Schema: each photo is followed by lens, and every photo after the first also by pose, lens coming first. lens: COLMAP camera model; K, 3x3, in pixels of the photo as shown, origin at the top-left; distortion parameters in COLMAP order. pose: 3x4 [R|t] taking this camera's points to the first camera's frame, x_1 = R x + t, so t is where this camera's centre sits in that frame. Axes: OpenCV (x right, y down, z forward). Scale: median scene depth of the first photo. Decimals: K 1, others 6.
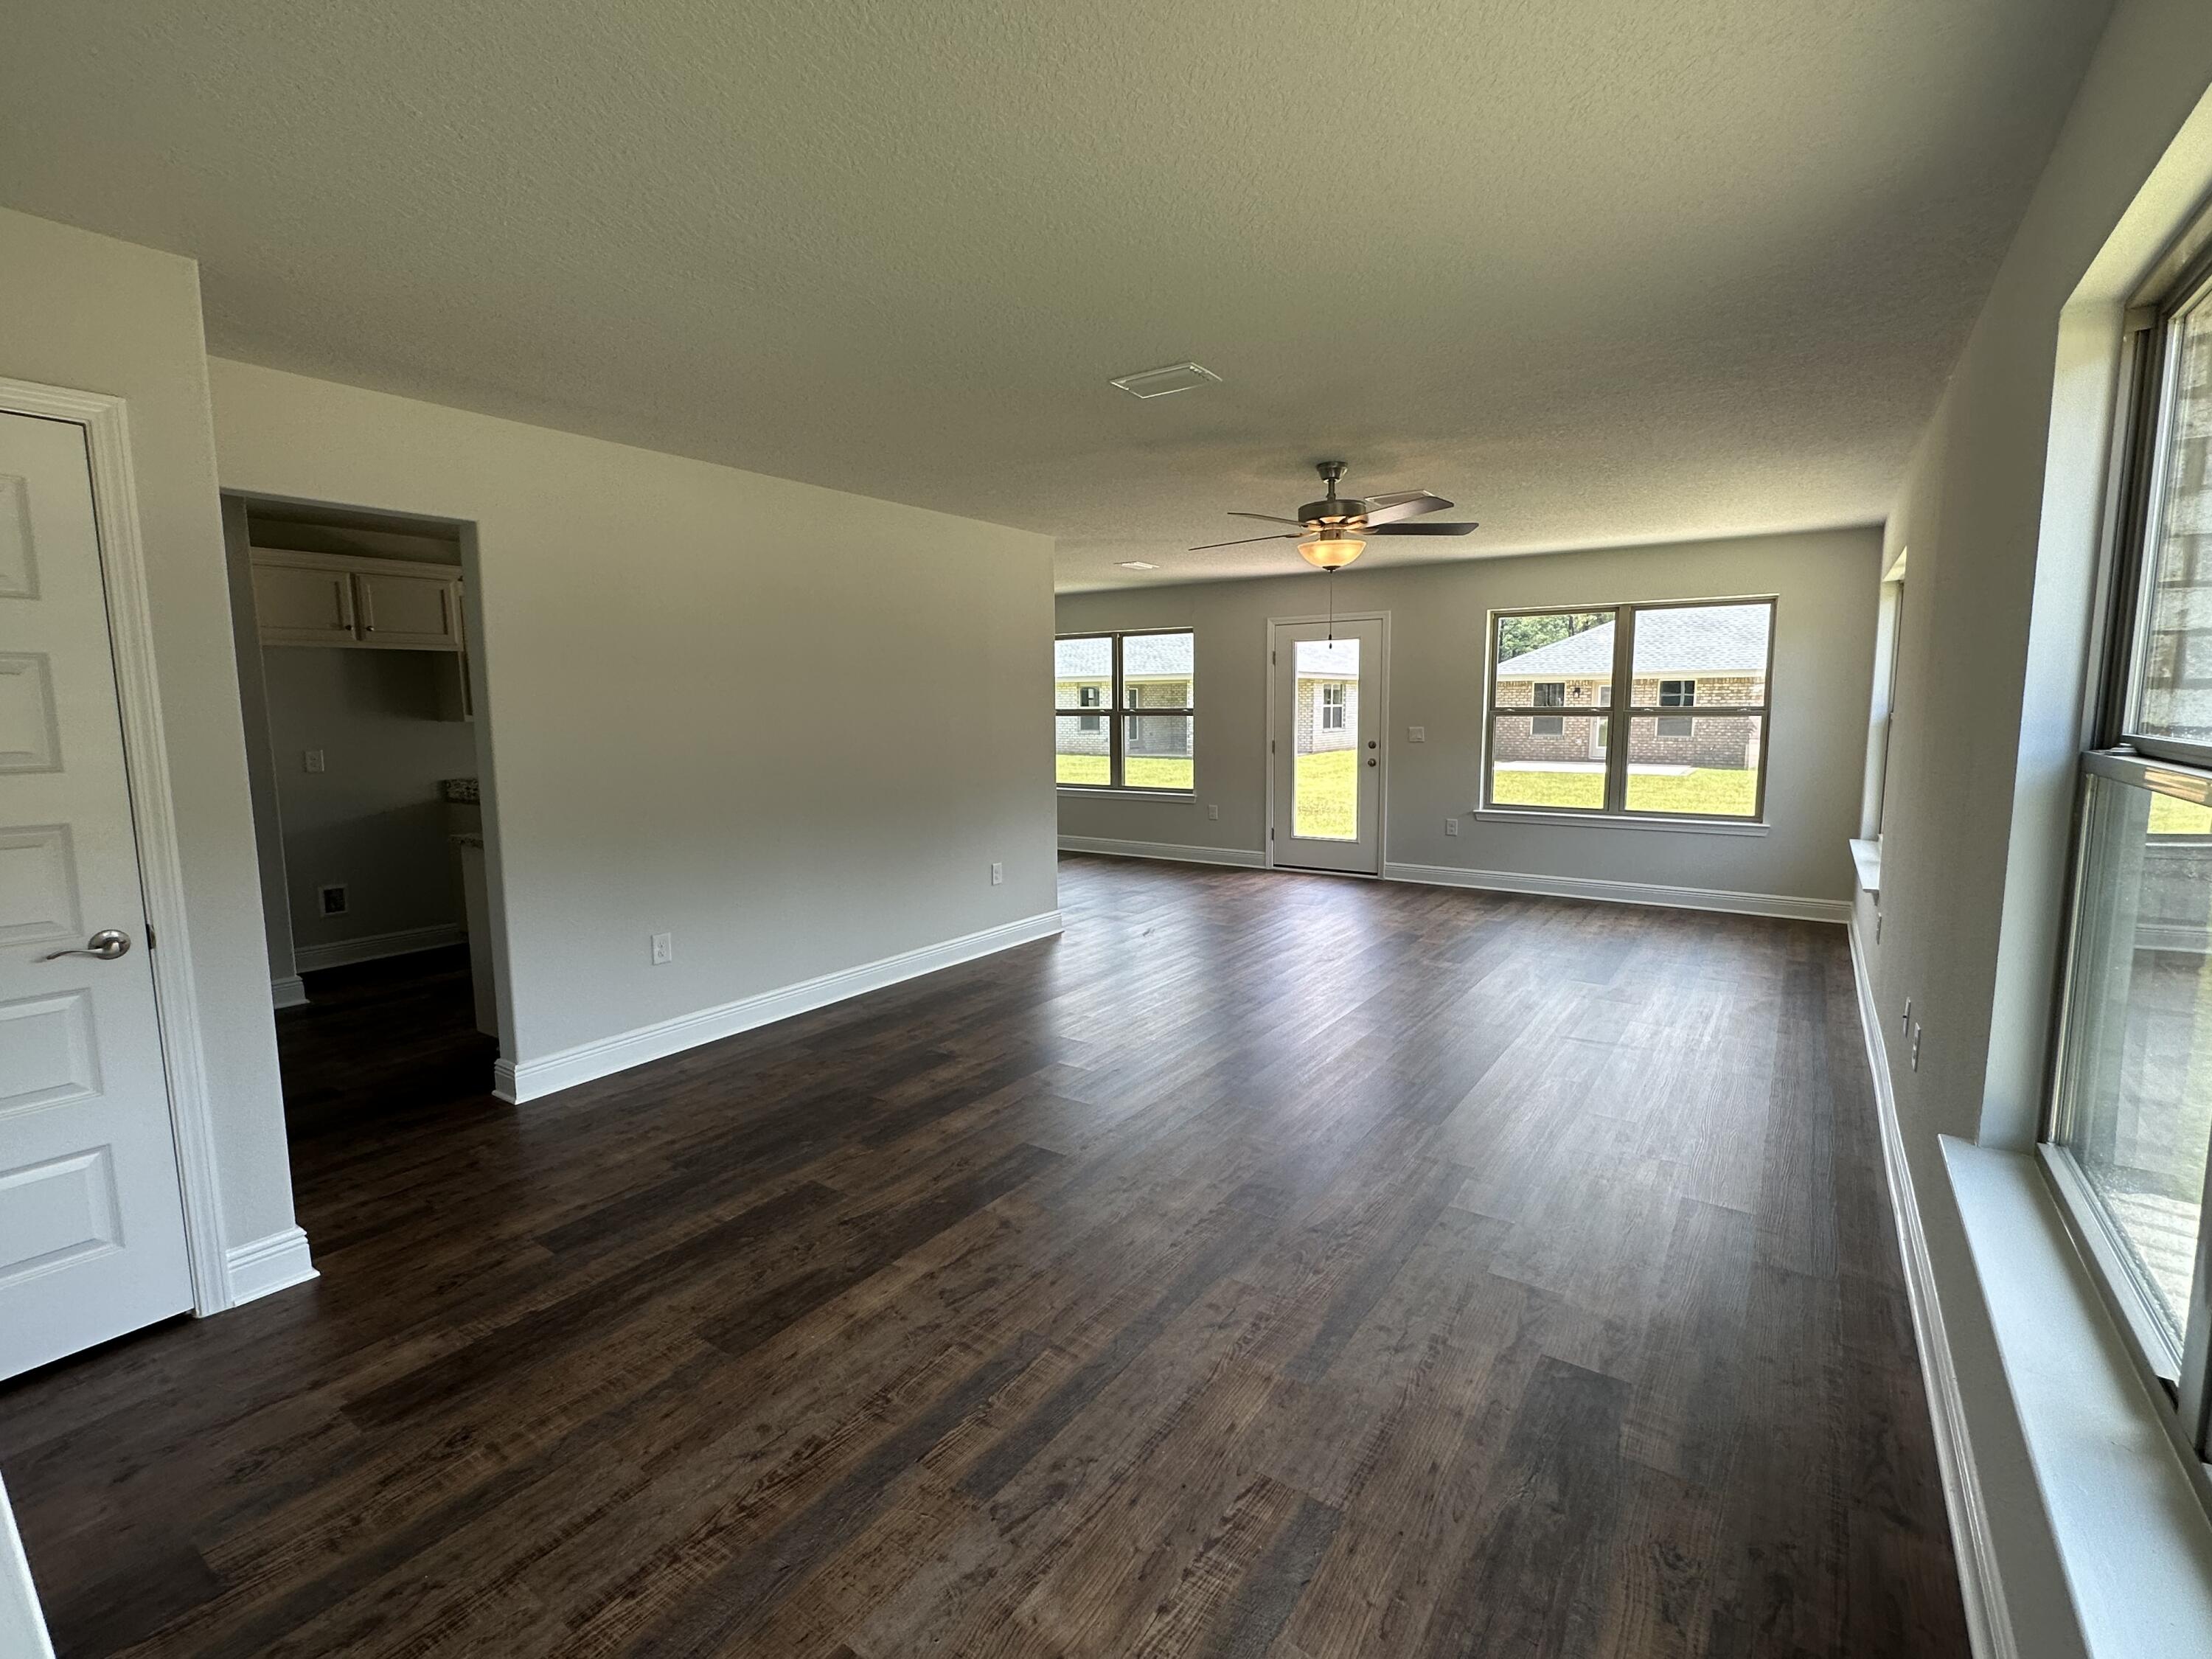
lens RADIAL K [[1049.0, 0, 1106.0], [0, 1049.0, 829.5], [0, 0, 1]] dist [-0.013610, 0.028512]
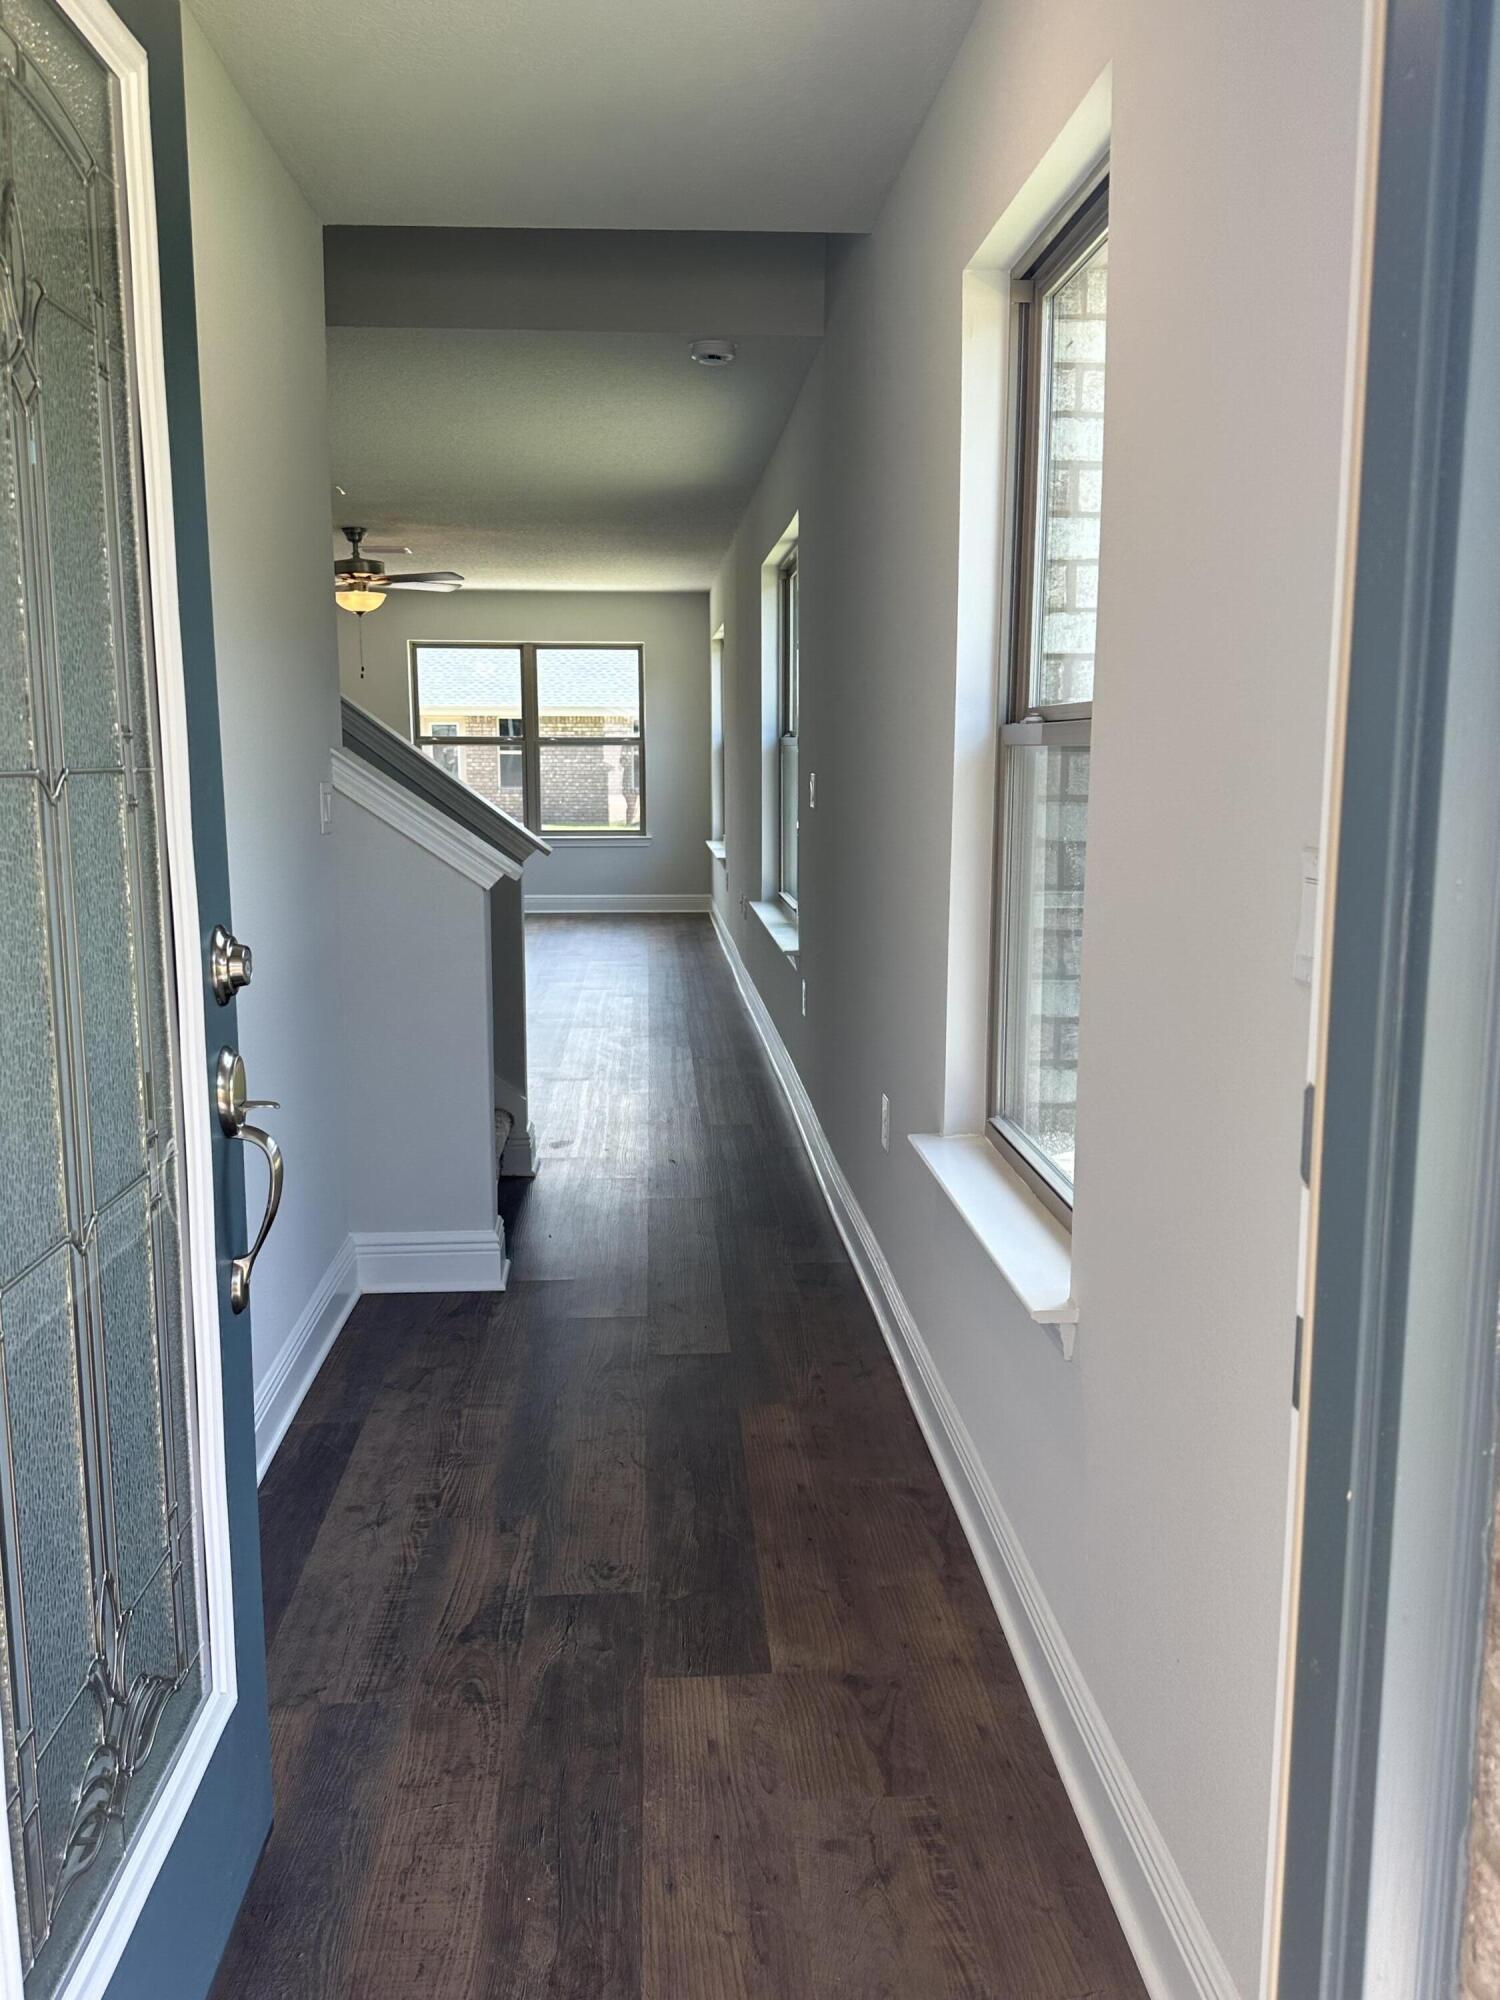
lens RADIAL K [[1707.0, 0, 769.0], [0, 1707.0, 1000.5], [0, 0, 1]] dist [0.201420, -0.147717]
pose [[0.788343, -0.081135, 0.609863, -0.515393], [0.067436, 0.996689, 0.045426, 0.111257], [-0.611529, 0.005316, 0.791204, -0.692910]]
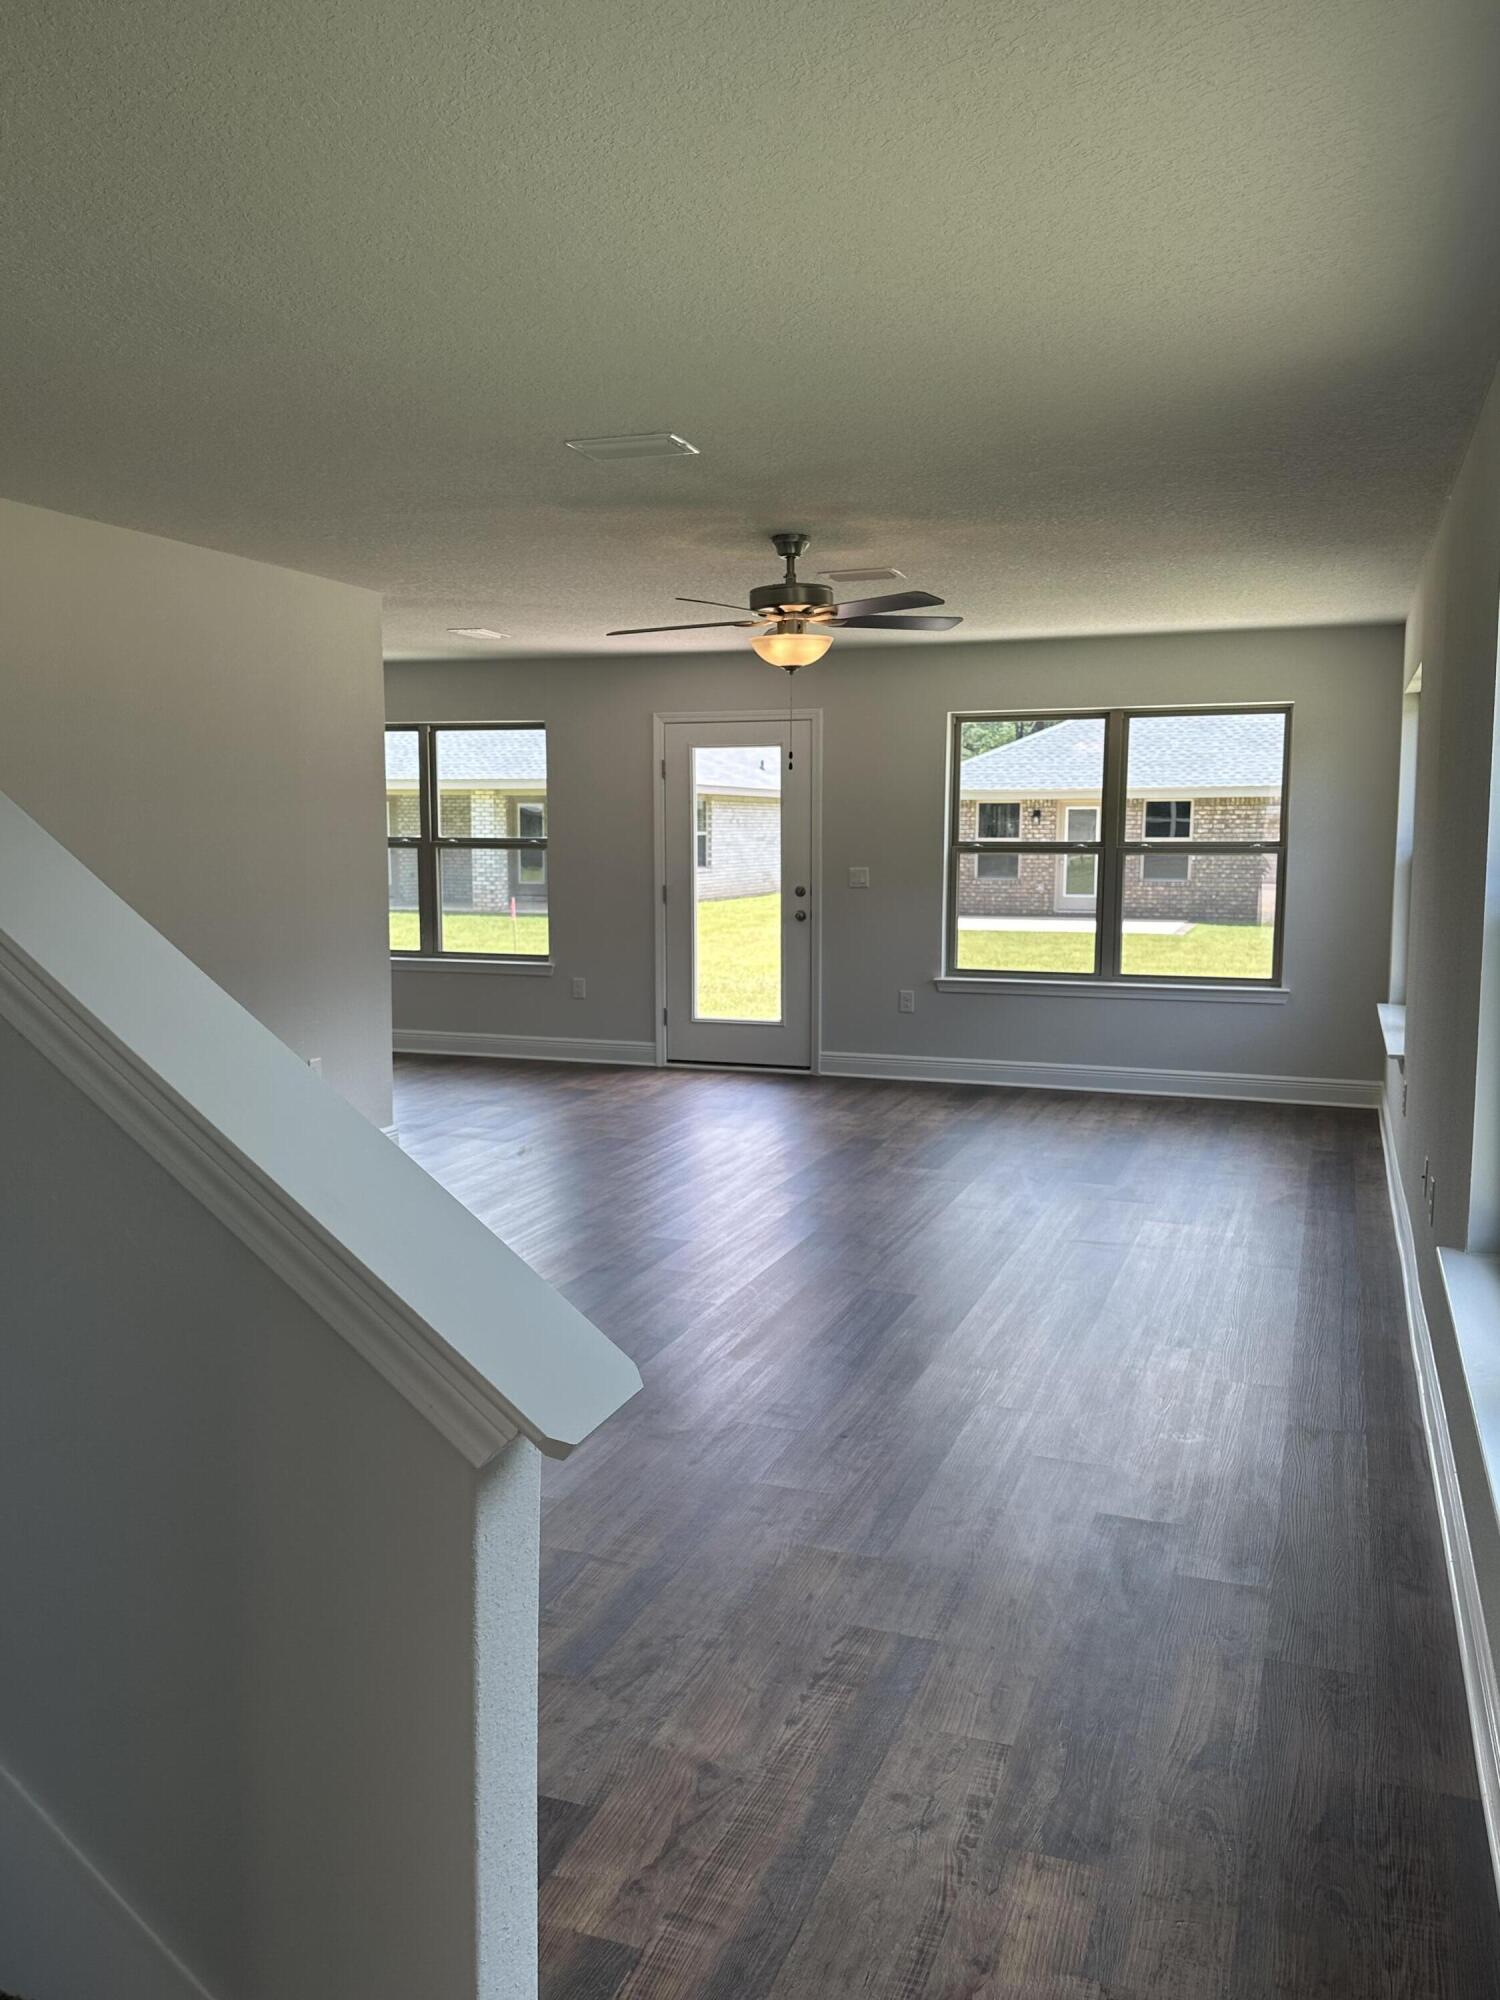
lens RADIAL K [[1707.0, 0, 769.0], [0, 1707.0, 1000.5], [0, 0, 1]] dist [0.201420, -0.147717]
pose [[0.962941, -0.016693, 0.269197, -0.114561], [0.021588, 0.999651, -0.015230, 0.016854], [-0.268848, 0.020477, 0.962965, -0.182824]]
